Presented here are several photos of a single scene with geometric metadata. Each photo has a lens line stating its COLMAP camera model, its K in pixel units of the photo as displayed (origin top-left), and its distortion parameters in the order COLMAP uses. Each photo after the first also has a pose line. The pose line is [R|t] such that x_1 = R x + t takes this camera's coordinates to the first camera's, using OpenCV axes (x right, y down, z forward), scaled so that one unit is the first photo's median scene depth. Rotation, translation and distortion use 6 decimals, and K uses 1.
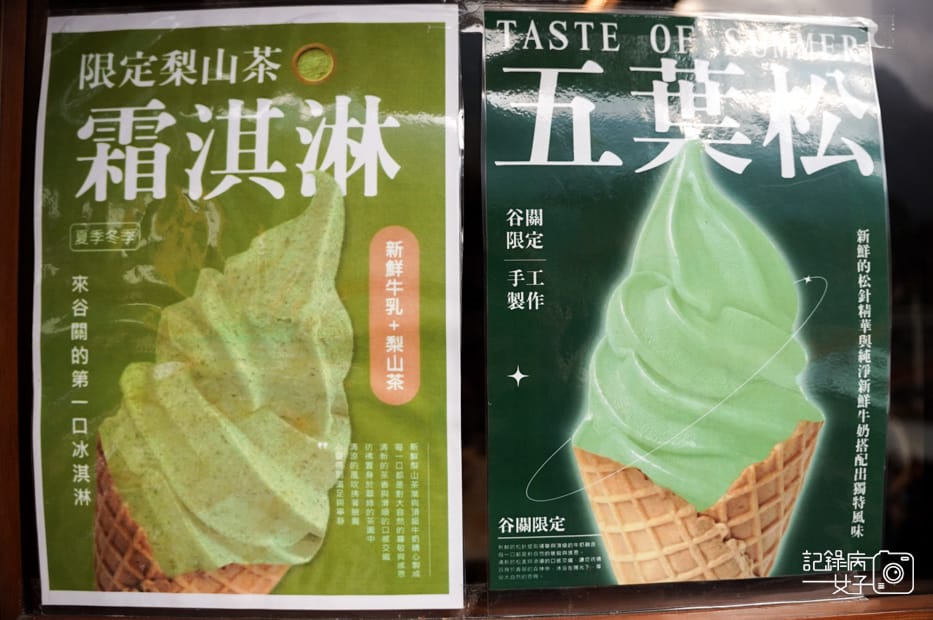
lens RADIAL K [[720.8, 0, 467.8], [0, 720.8, 312.2], [0, 0, 1]] dist [-0.006288, 0.022972]
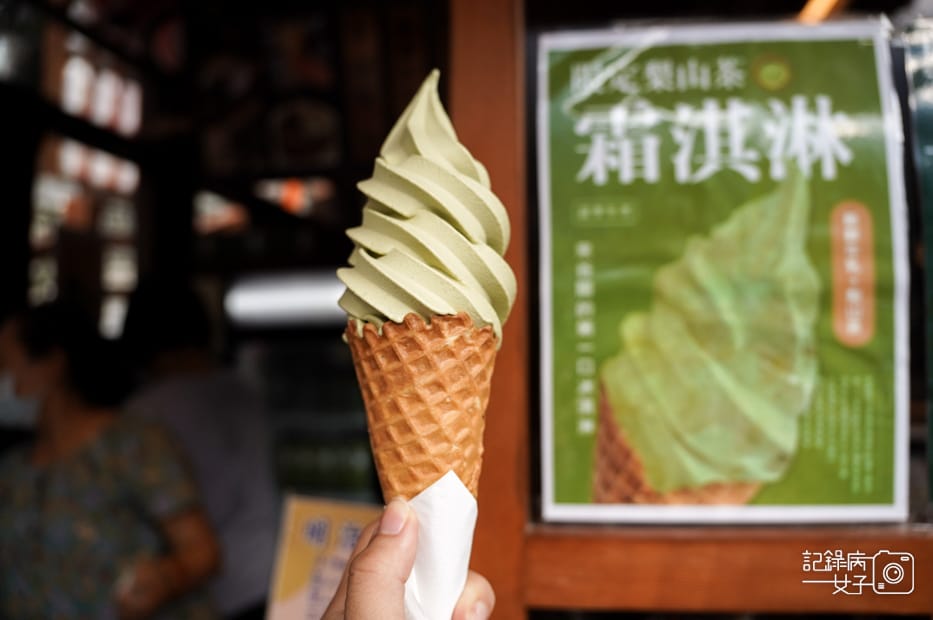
lens RADIAL K [[720.8, 0, 466.5], [0, 720.8, 307.1], [0, 0, 1]] dist [-0.006288, 0.022972]
pose [[0.999973, -0.005365, 0.005036, -0.753668], [0.005574, 0.999088, -0.042340, 0.108773], [-0.004804, 0.042367, 0.999091, -0.218794]]
